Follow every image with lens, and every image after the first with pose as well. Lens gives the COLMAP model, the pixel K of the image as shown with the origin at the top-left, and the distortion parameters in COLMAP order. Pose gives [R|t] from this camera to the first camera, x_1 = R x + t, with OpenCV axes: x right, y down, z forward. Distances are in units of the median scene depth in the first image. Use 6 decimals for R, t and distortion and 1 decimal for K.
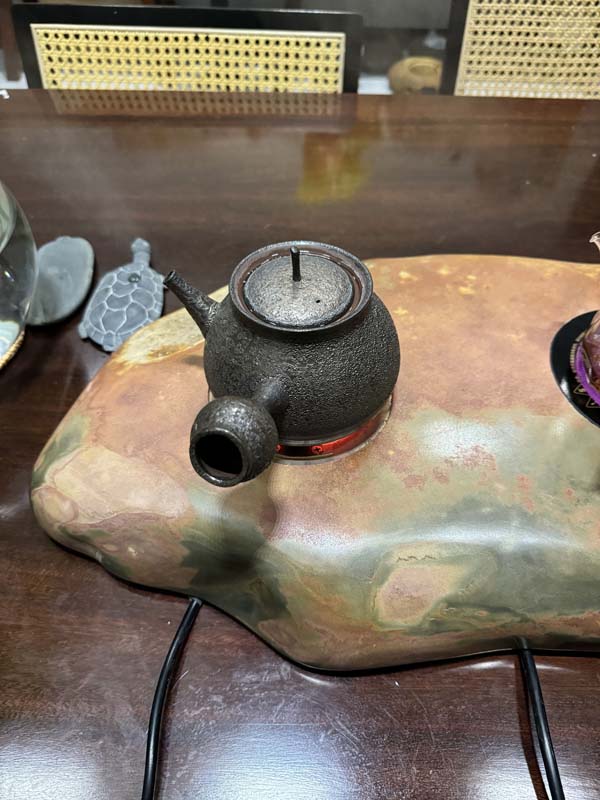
lens RADIAL K [[585.7, 0, 301.3], [0, 585.7, 406.8], [0, 0, 1]] dist [0.001833, -0.023911]
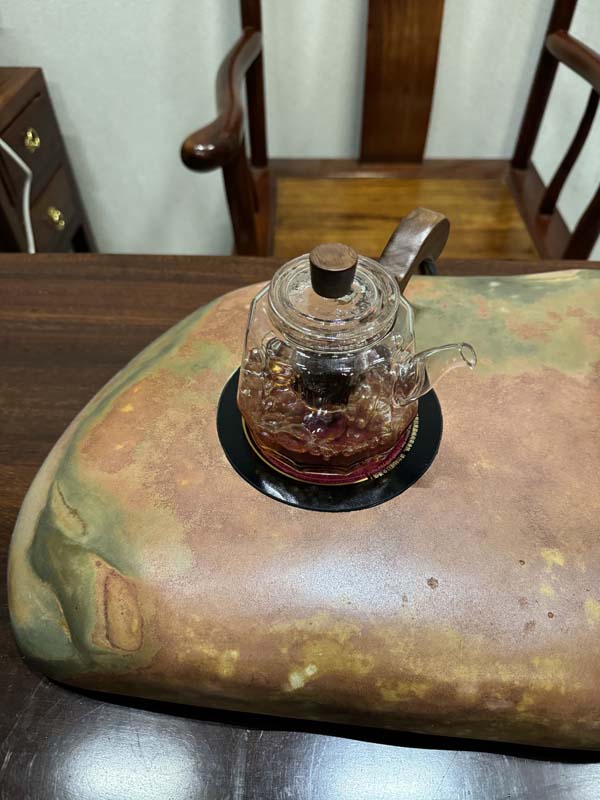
lens RADIAL K [[585.7, 0, 301.3], [0, 585.7, 406.8], [0, 0, 1]] dist [0.001833, -0.023911]
pose [[-0.999836, -0.012308, -0.013283, 0.627026], [-0.010572, -0.198864, 0.979970, -0.869320], [-0.014703, 0.979950, 0.198701, 0.797624]]
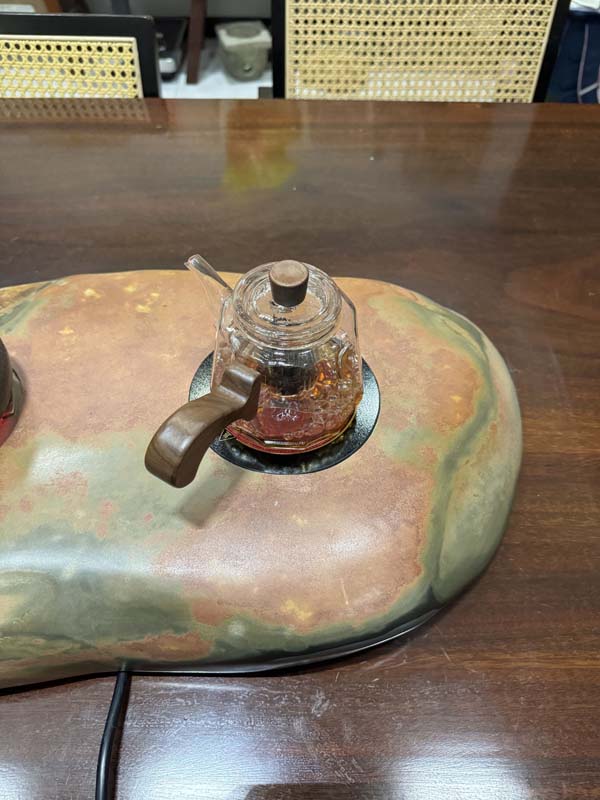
lens RADIAL K [[585.7, 0, 301.3], [0, 585.7, 406.8], [0, 0, 1]] dist [0.001833, -0.023911]
pose [[0.999290, -0.023120, 0.029732, 0.575750], [0.022584, 0.999578, 0.018243, -0.047440], [-0.030141, -0.017558, 0.999391, -0.013296]]
